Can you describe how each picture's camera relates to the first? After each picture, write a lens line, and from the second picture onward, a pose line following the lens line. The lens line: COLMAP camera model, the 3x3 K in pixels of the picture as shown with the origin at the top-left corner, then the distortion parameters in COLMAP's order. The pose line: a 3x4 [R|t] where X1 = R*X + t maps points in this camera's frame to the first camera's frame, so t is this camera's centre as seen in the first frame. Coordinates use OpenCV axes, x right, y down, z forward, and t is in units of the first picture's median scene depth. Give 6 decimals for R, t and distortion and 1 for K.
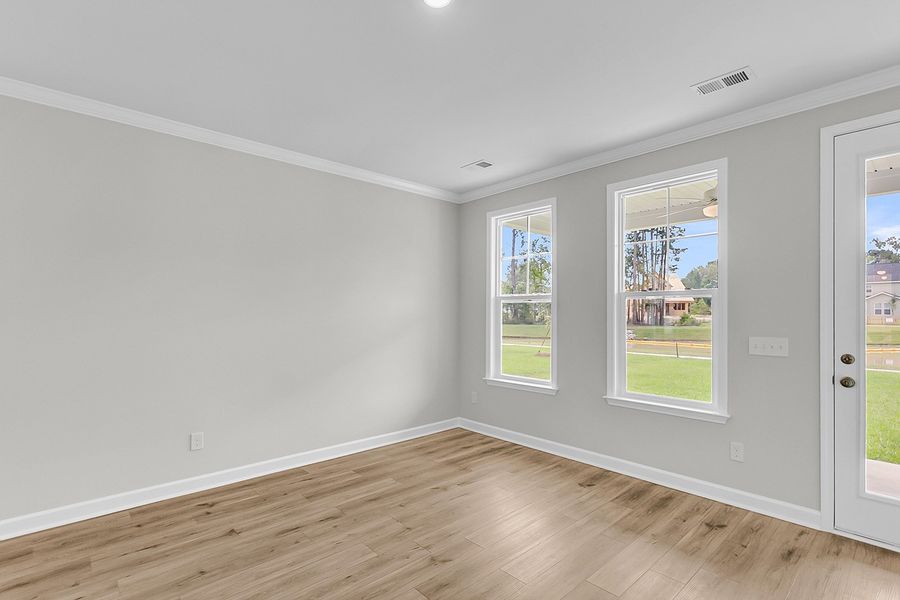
lens RADIAL K [[426.1, 0, 452.9], [0, 426.1, 310.8], [0, 0, 1]] dist [0.007927, 0.000549]
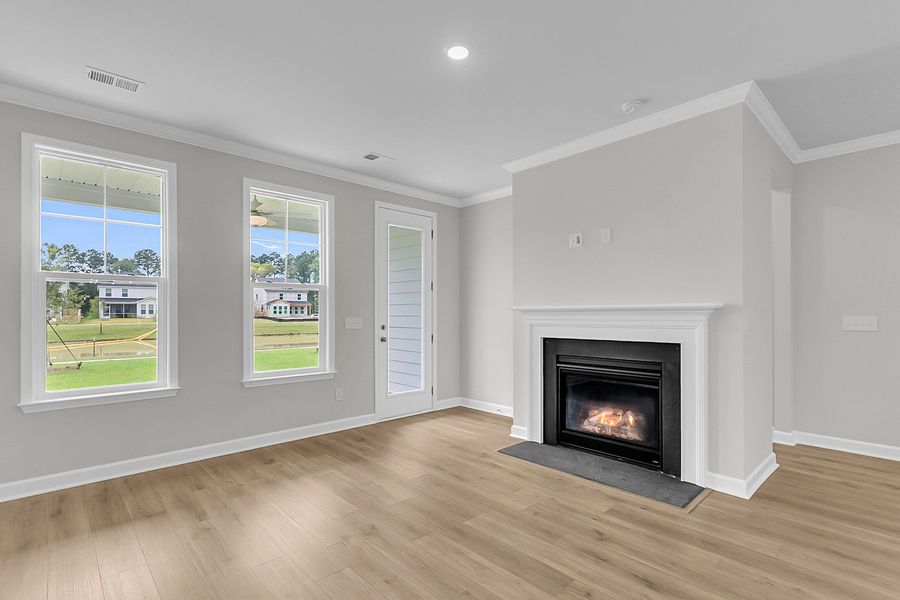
lens RADIAL K [[426.1, 0, 434.8], [0, 426.1, 309.7], [0, 0, 1]] dist [0.007927, 0.000549]
pose [[0.019428, 0.007995, 0.999779, -0.623899], [-0.001155, 0.999968, -0.007974, 0.032930], [-0.999811, -0.000999, 0.019437, 0.481975]]
